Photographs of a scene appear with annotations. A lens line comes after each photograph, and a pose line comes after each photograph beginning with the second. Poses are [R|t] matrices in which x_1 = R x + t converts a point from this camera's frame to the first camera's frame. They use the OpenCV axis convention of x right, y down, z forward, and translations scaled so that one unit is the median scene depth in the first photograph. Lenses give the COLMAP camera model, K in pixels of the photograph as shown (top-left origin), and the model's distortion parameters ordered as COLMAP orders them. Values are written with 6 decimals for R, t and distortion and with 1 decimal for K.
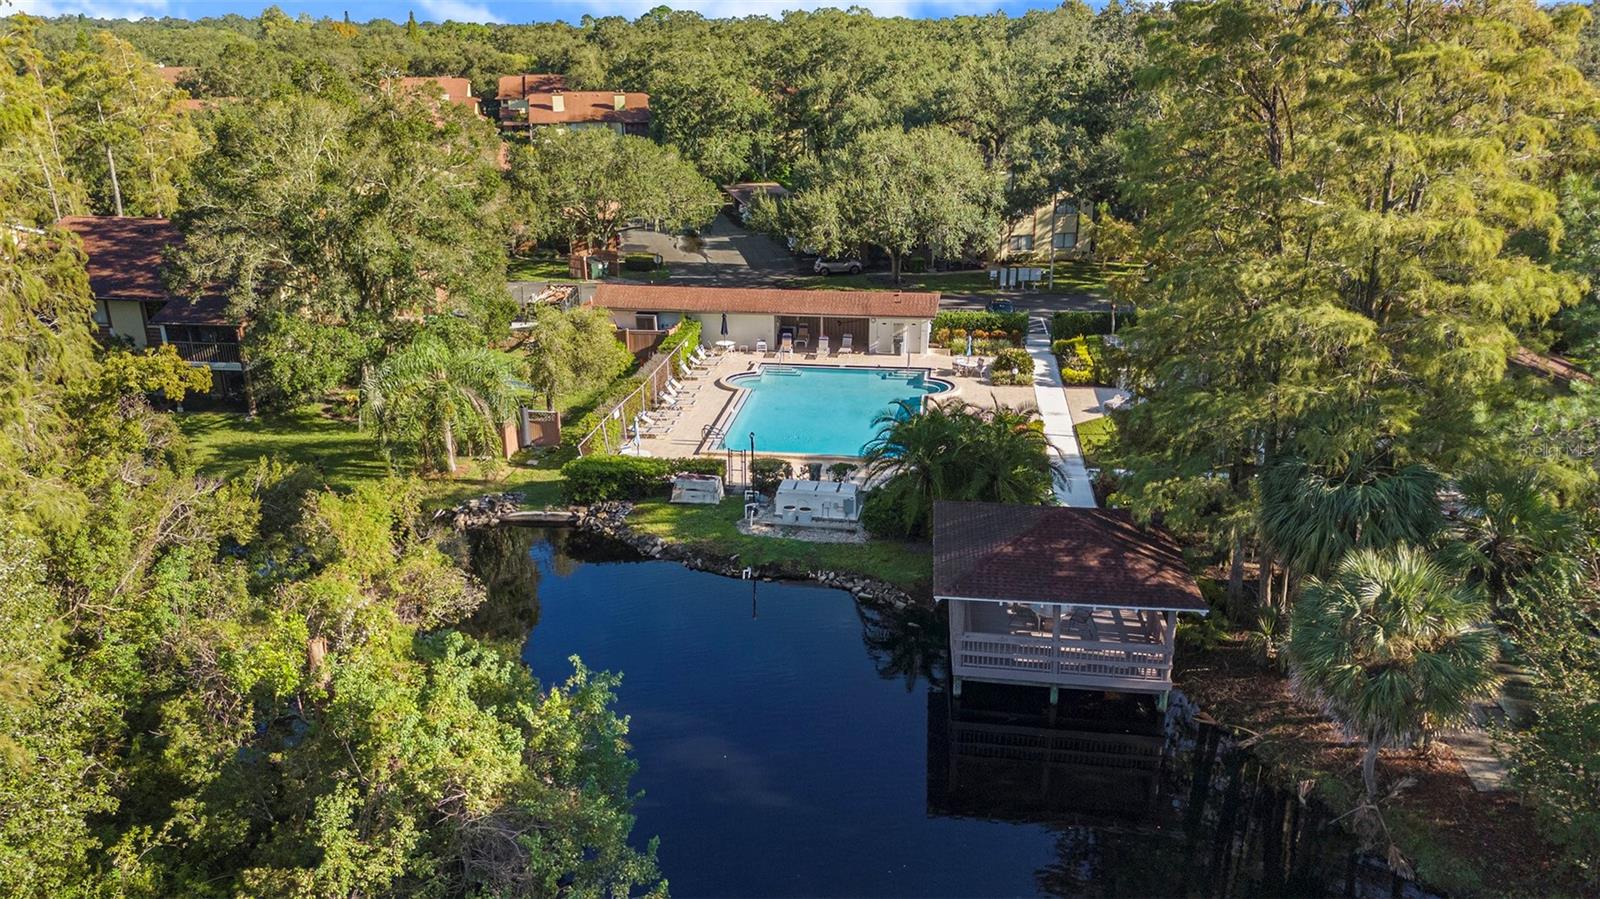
lens RADIAL K [[1168.3, 0, 799.8], [0, 1168.3, 444.0], [0, 0, 1]] dist [0.005764, -0.002241]
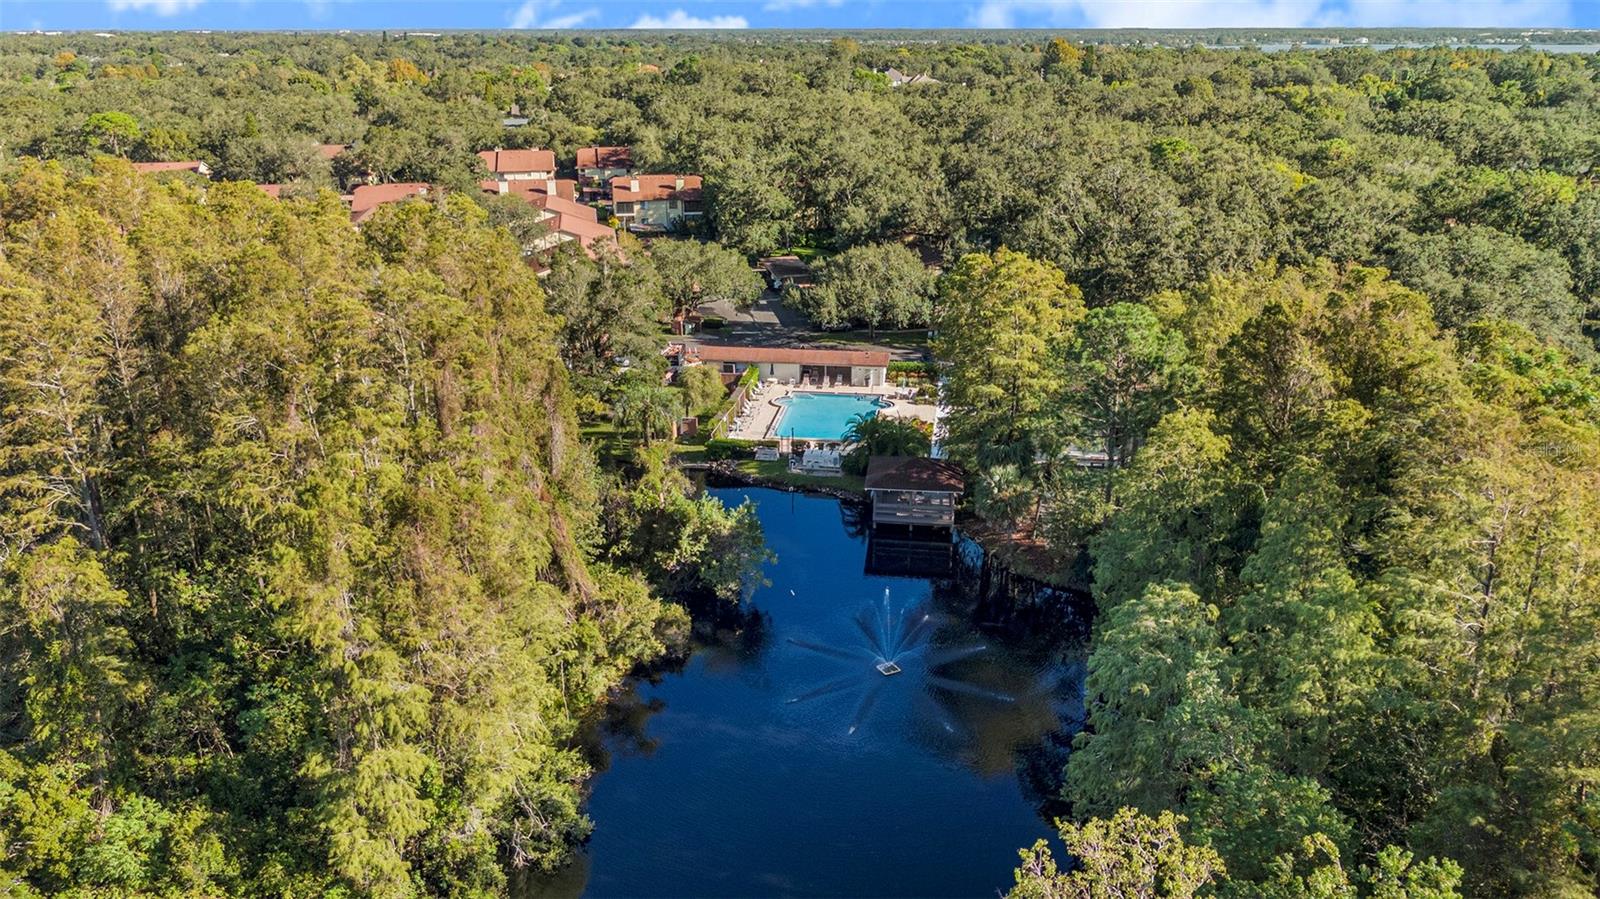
lens RADIAL K [[1168.3, 0, 802.2], [0, 1168.3, 458.4], [0, 0, 1]] dist [0.005764, -0.002241]
pose [[0.999969, 0.003541, -0.007057, -0.004492], [-0.003442, 0.999896, 0.014022, 0.011106], [0.007106, -0.013998, 0.999877, -0.814079]]
